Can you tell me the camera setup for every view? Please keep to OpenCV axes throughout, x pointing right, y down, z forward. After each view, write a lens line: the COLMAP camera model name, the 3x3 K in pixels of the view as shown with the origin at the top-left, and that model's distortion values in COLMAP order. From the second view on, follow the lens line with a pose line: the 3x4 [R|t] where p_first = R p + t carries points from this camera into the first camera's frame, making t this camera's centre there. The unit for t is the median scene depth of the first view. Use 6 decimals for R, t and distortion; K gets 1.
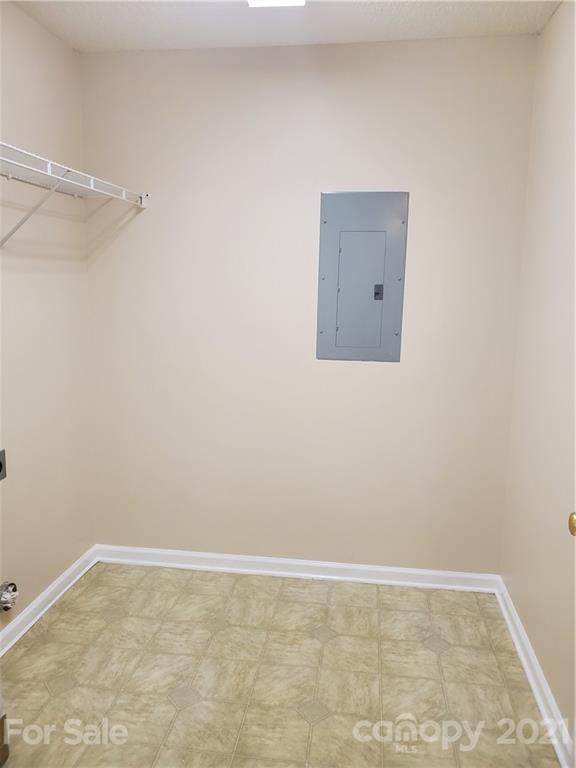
lens RADIAL K [[586.2, 0, 288.7], [0, 586.2, 380.1], [0, 0, 1]] dist [-0.010574, 0.042650]
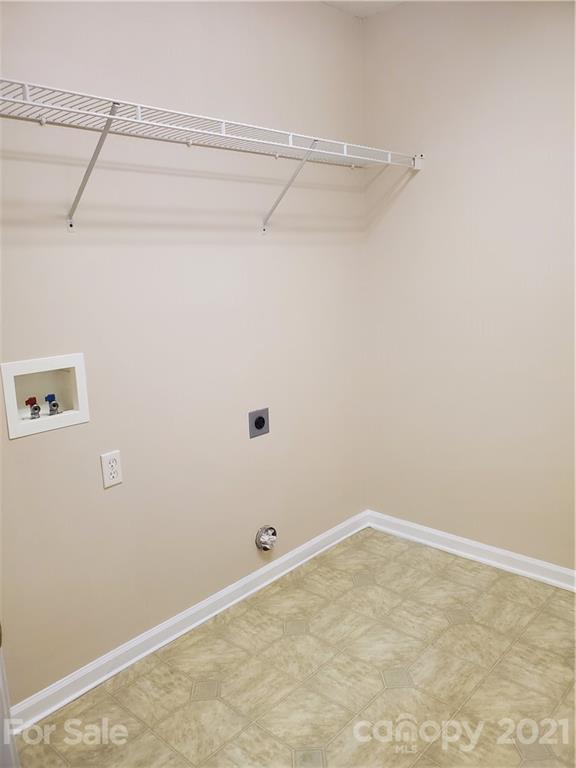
lens RADIAL K [[586.2, 0, 287.1], [0, 586.2, 385.1], [0, 0, 1]] dist [-0.010574, 0.042650]
pose [[0.832245, 0.063541, -0.550754, 0.143070], [-0.040086, 0.997707, 0.054532, 0.014109], [0.552957, -0.023307, 0.832884, 0.094731]]
